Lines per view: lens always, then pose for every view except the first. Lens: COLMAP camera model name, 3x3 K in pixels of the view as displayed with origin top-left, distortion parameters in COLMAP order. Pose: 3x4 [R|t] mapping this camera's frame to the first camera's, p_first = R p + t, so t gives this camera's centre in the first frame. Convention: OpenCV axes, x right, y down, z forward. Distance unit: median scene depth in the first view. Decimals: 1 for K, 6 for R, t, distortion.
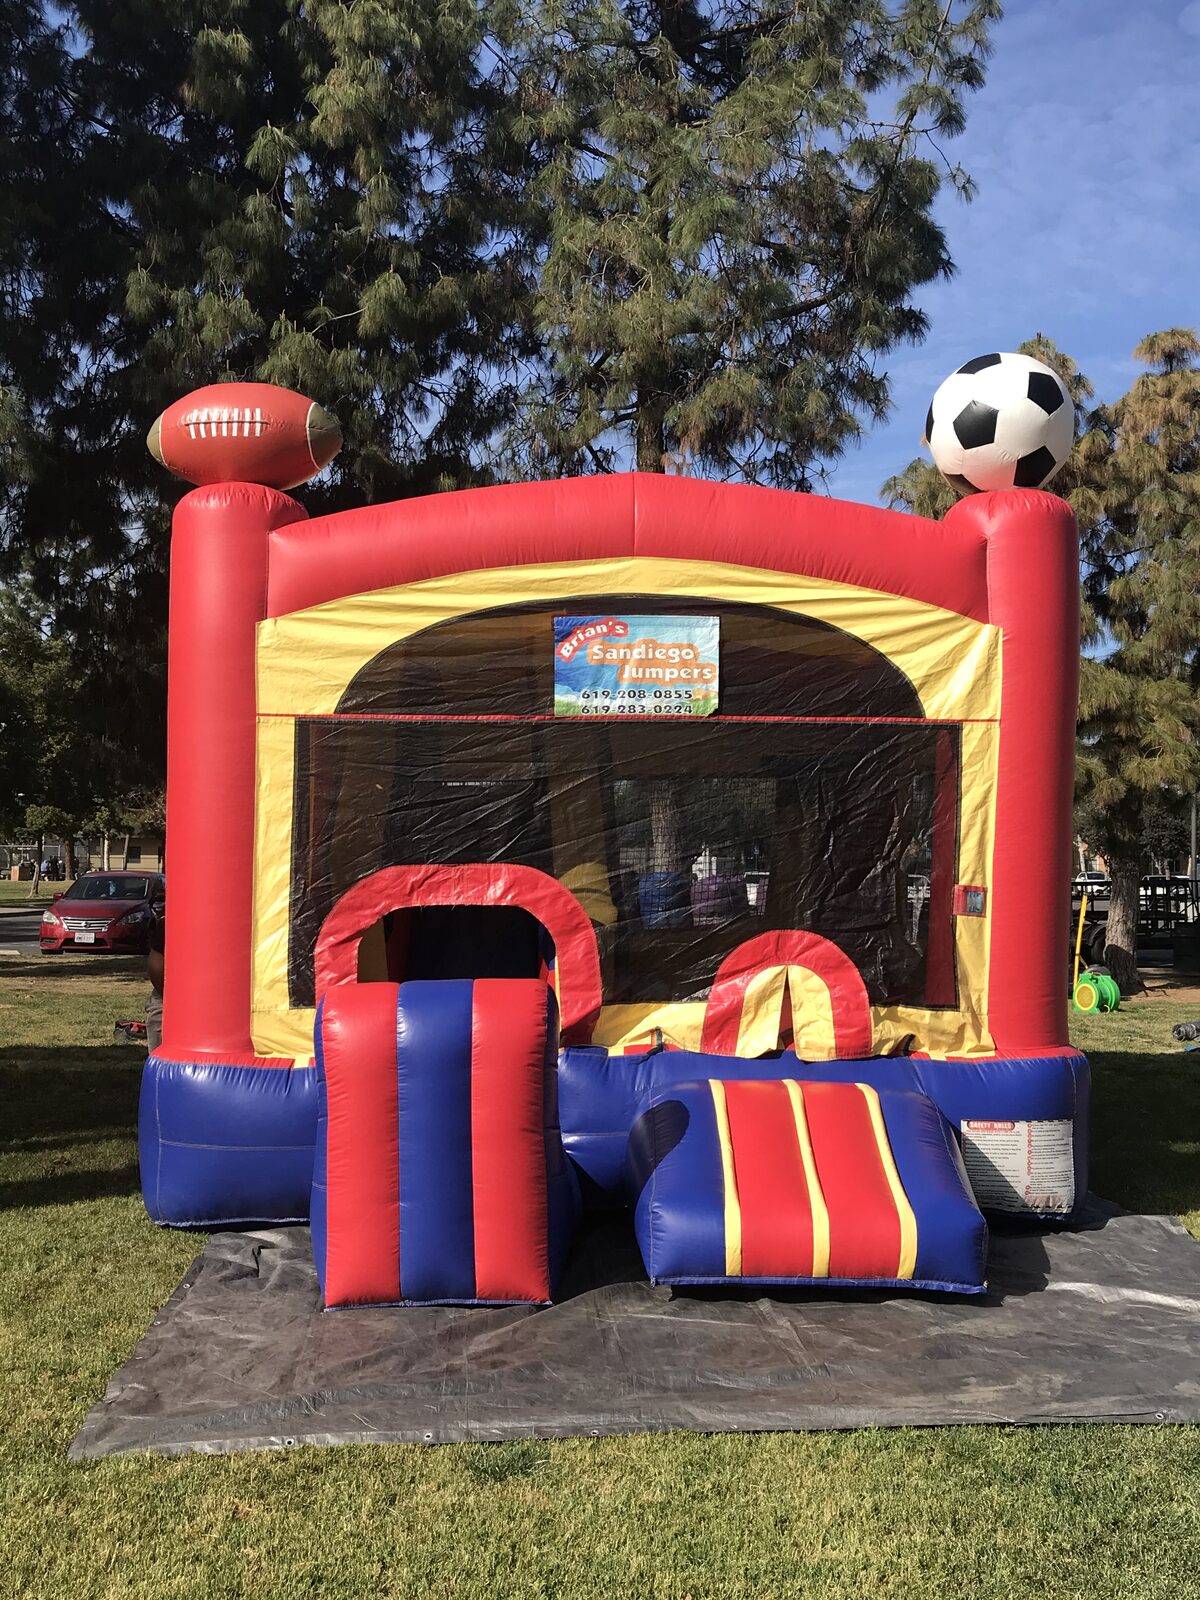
lens RADIAL K [[1733.9, 0, 599.2], [0, 1733.9, 808.0], [0, 0, 1]] dist [0.020876, 0.000000]
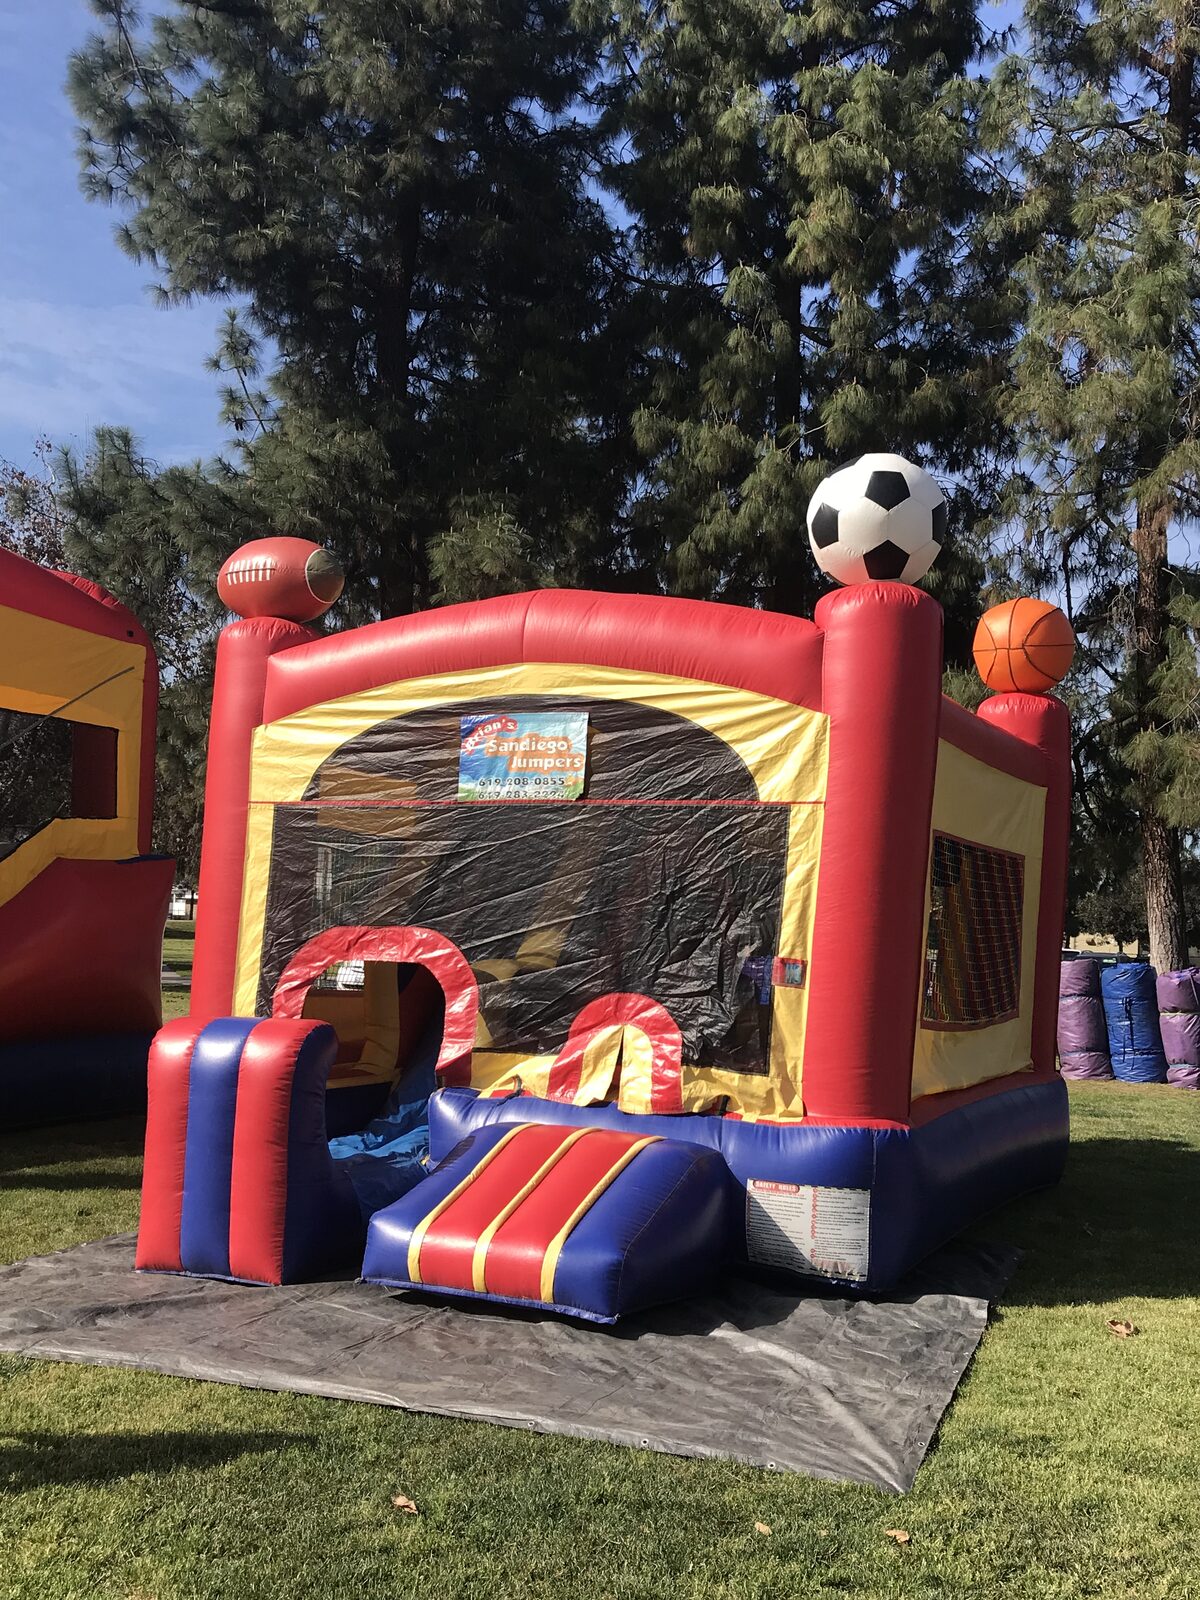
lens RADIAL K [[1733.9, 0, 611.6], [0, 1733.9, 796.9], [0, 0, 1]] dist [0.020876, 0.000000]
pose [[0.897085, -0.009024, -0.441767, 0.584050], [-0.015821, 0.998494, -0.052524, 0.003557], [0.441575, 0.054108, 0.895591, 0.000047]]
